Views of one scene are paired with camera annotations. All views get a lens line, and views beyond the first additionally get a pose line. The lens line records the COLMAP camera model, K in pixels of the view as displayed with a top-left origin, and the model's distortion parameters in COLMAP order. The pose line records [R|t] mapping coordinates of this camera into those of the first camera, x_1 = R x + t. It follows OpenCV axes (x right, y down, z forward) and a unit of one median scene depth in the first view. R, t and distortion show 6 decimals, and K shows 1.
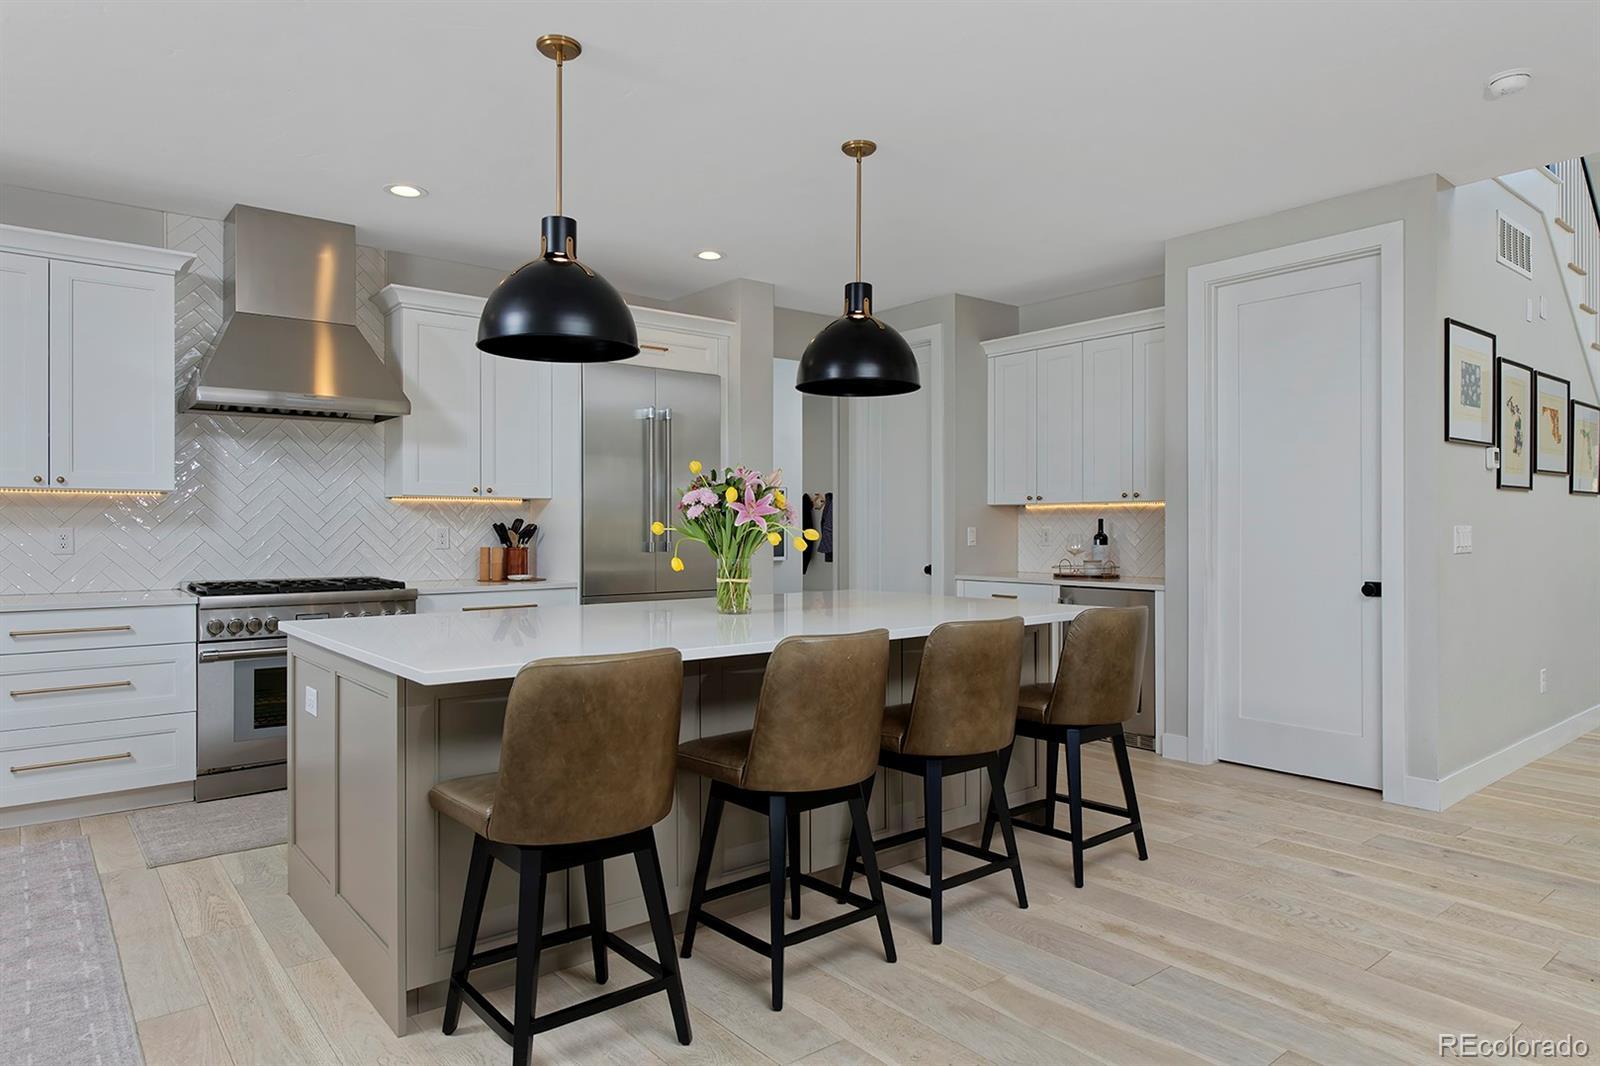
lens RADIAL K [[978.1, 0, 804.1], [0, 978.1, 527.2], [0, 0, 1]] dist [-0.004036, 0.000091]
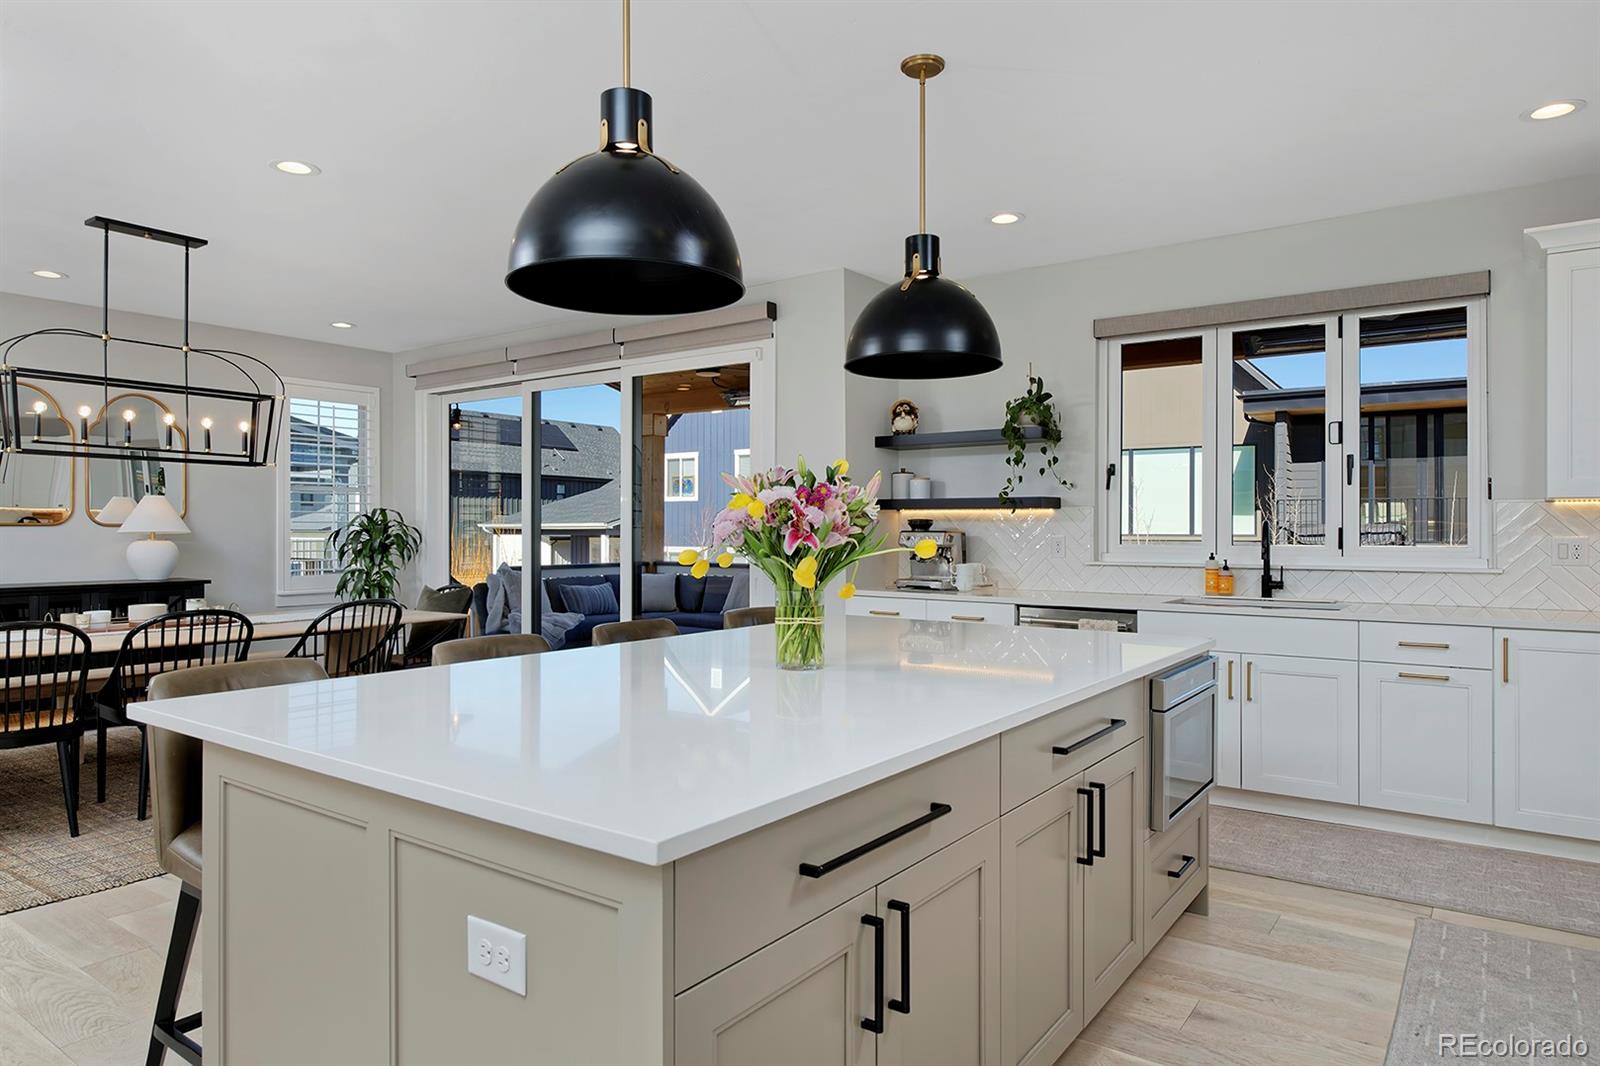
lens RADIAL K [[978.1, 0, 804.1], [0, 978.1, 527.2], [0, 0, 1]] dist [-0.004036, 0.000091]
pose [[-0.968093, 0.000688, -0.250590, 0.125598], [0.000992, 0.999999, -0.001085, -0.016836], [0.250589, -0.001299, -0.968093, 2.090798]]
